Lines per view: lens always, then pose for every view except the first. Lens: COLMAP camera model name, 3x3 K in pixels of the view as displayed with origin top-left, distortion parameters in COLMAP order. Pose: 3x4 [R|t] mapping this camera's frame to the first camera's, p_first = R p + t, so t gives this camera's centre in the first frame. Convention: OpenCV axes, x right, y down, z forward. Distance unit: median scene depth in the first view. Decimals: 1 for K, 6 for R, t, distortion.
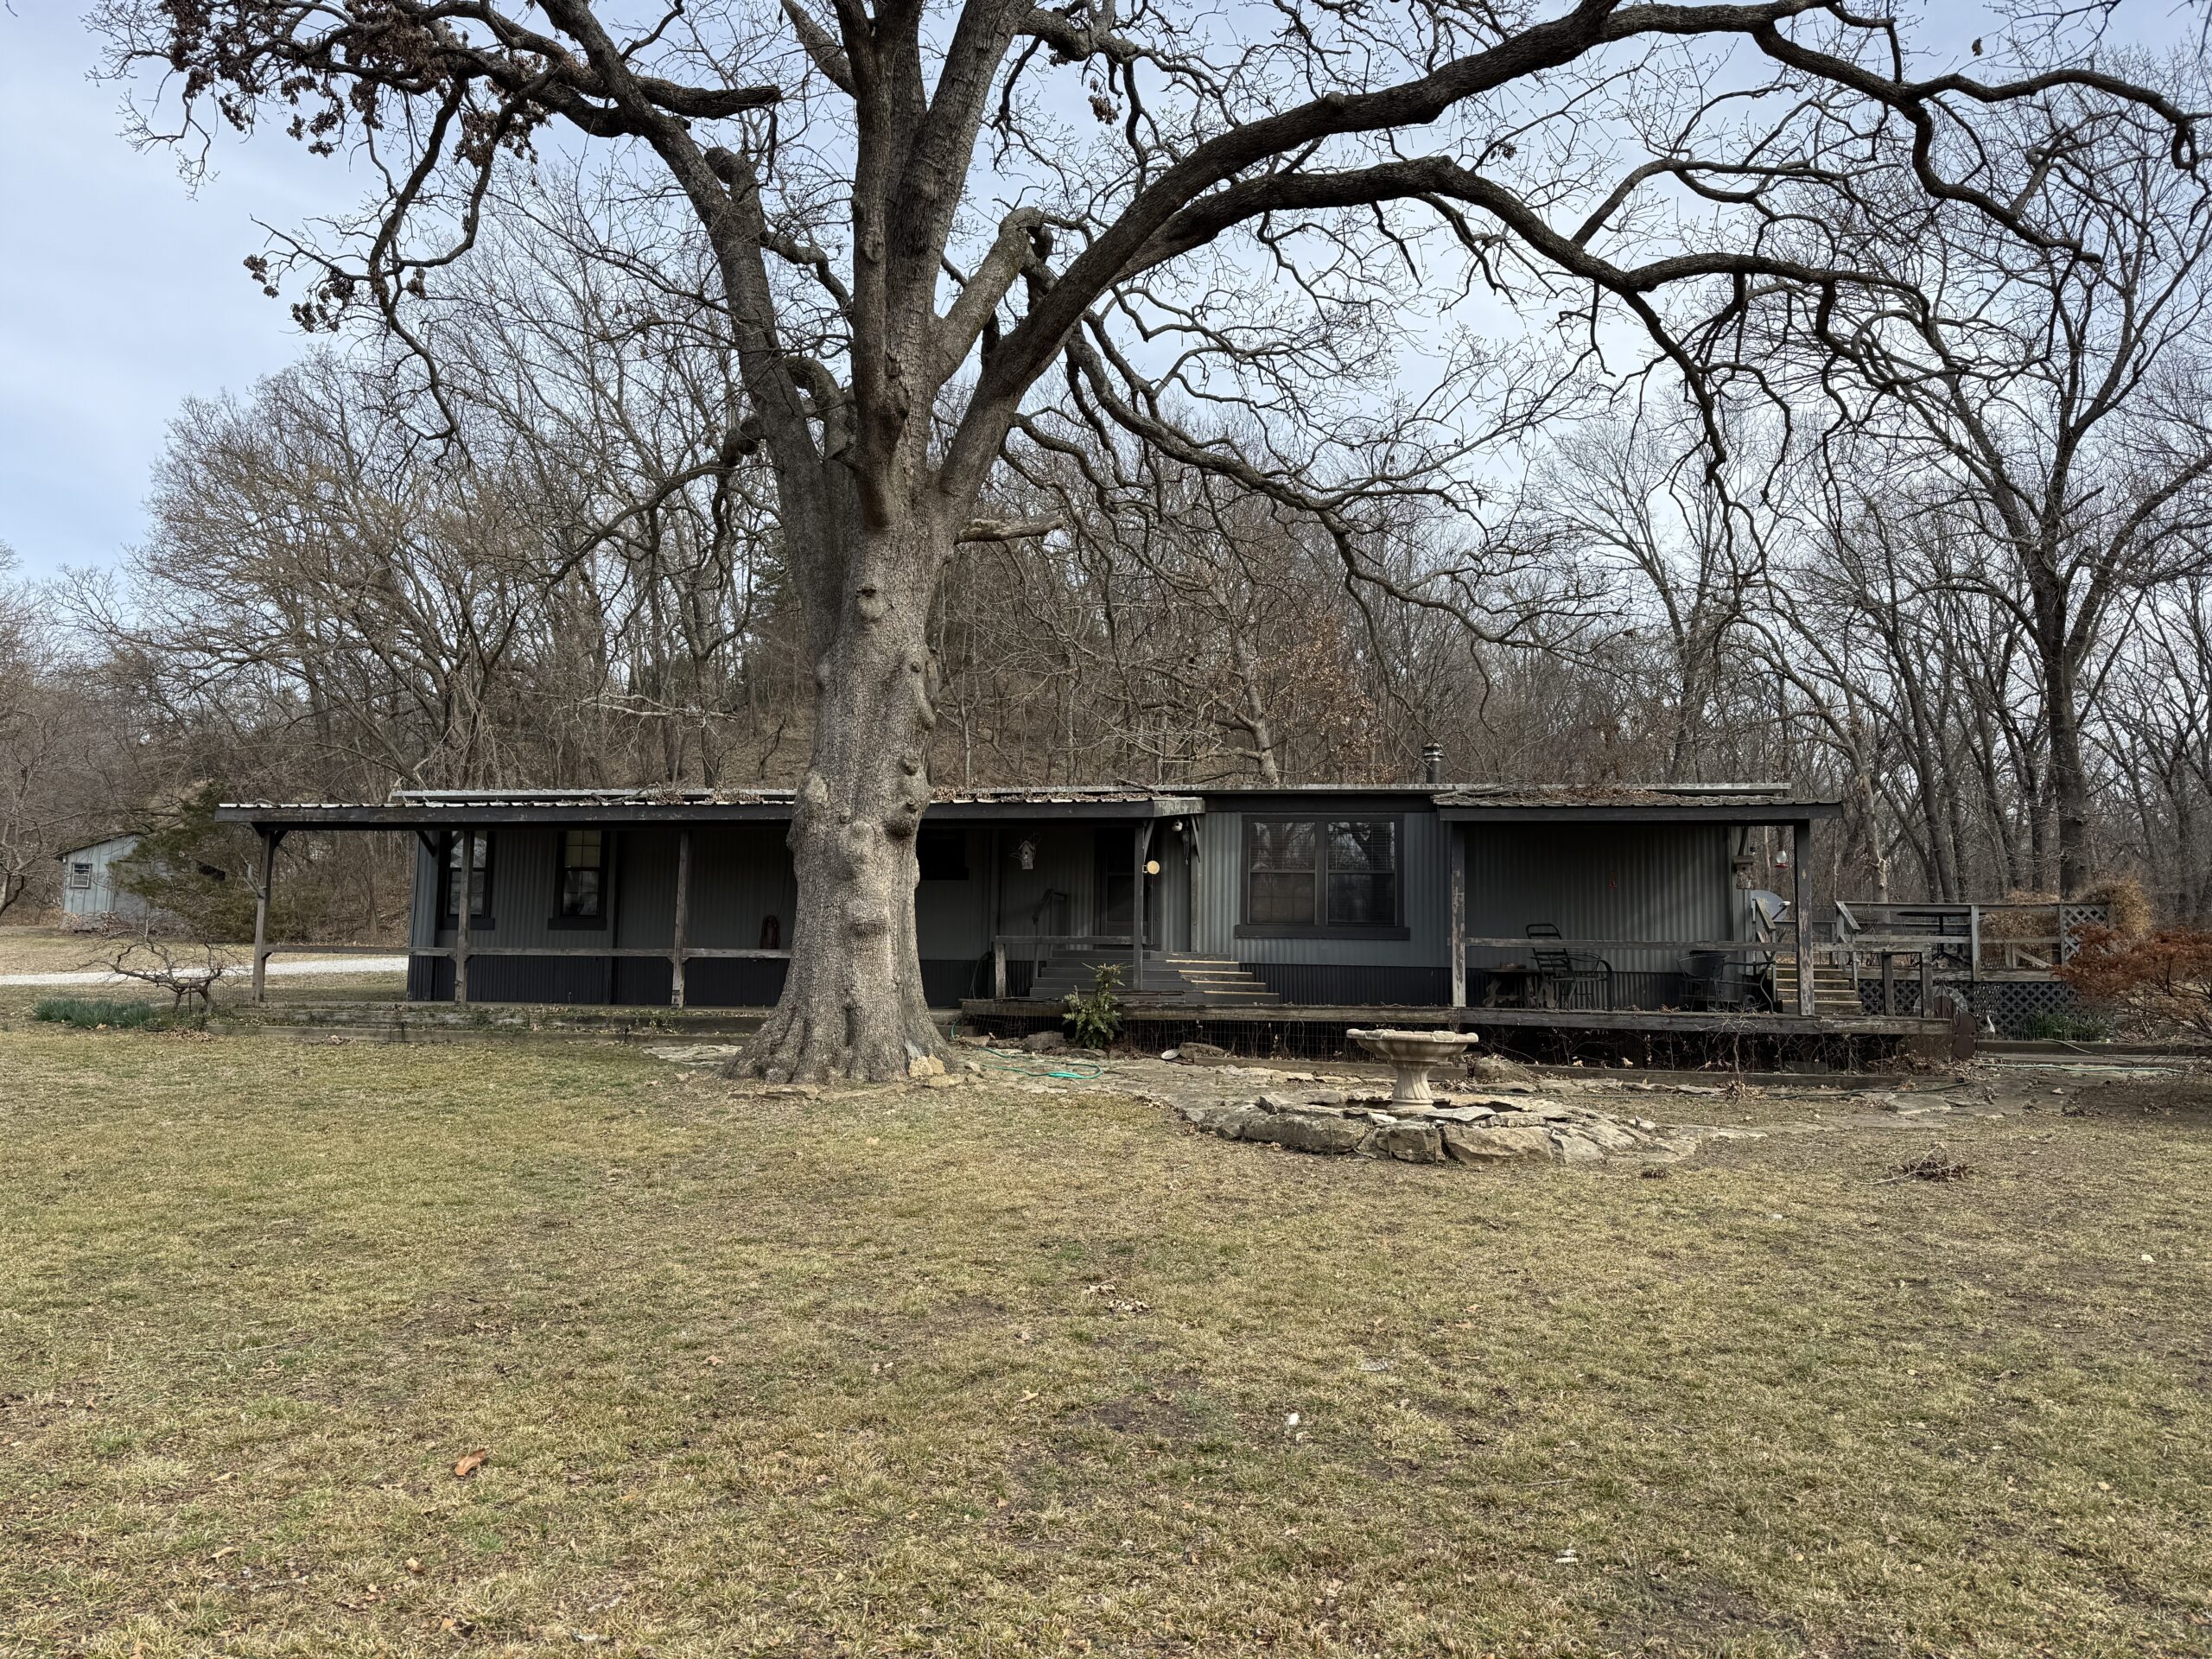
lens RADIAL K [[1523.0, 0, 1106.0], [0, 1523.0, 829.5], [0, 0, 1]] dist [0.148069, -0.282033]
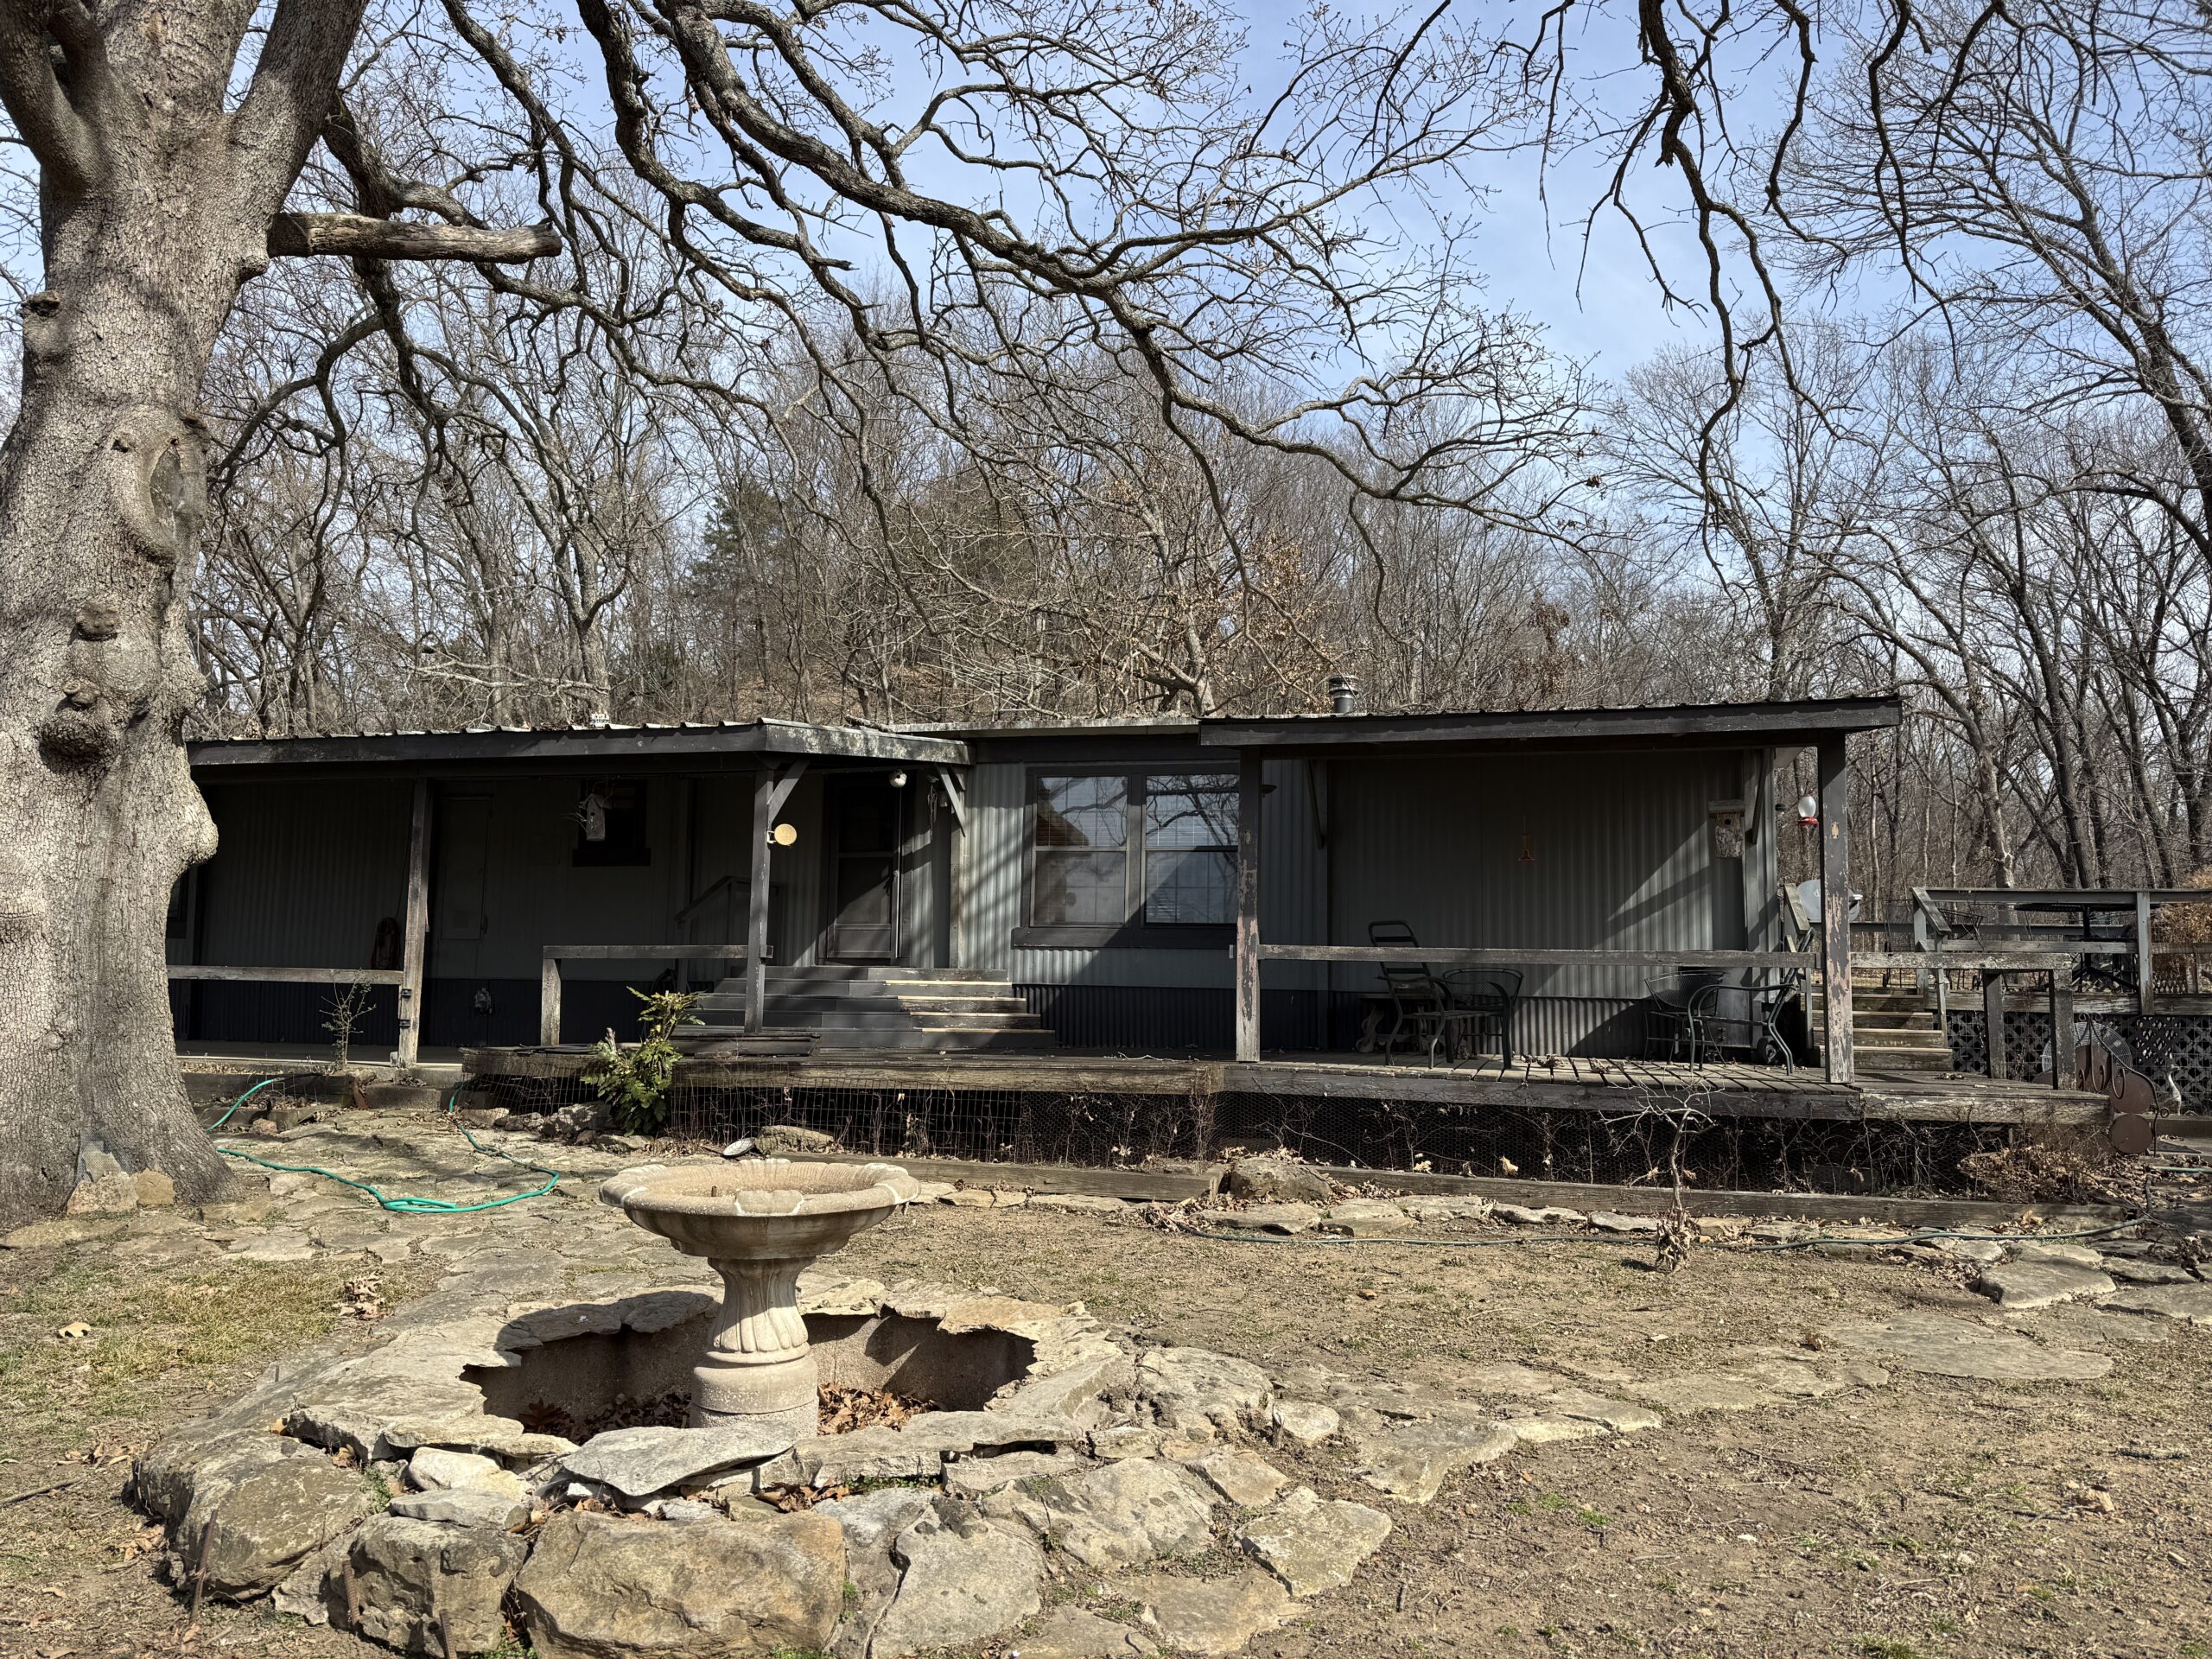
lens RADIAL K [[1548.3, 0, 1106.0], [0, 1548.3, 829.5], [0, 0, 1]] dist [0.113953, -0.150487]
pose [[0.998307, -0.005584, -0.057893, 0.167126], [0.005327, 0.999975, -0.004596, 0.022481], [0.057918, 0.004280, 0.998312, 0.314787]]
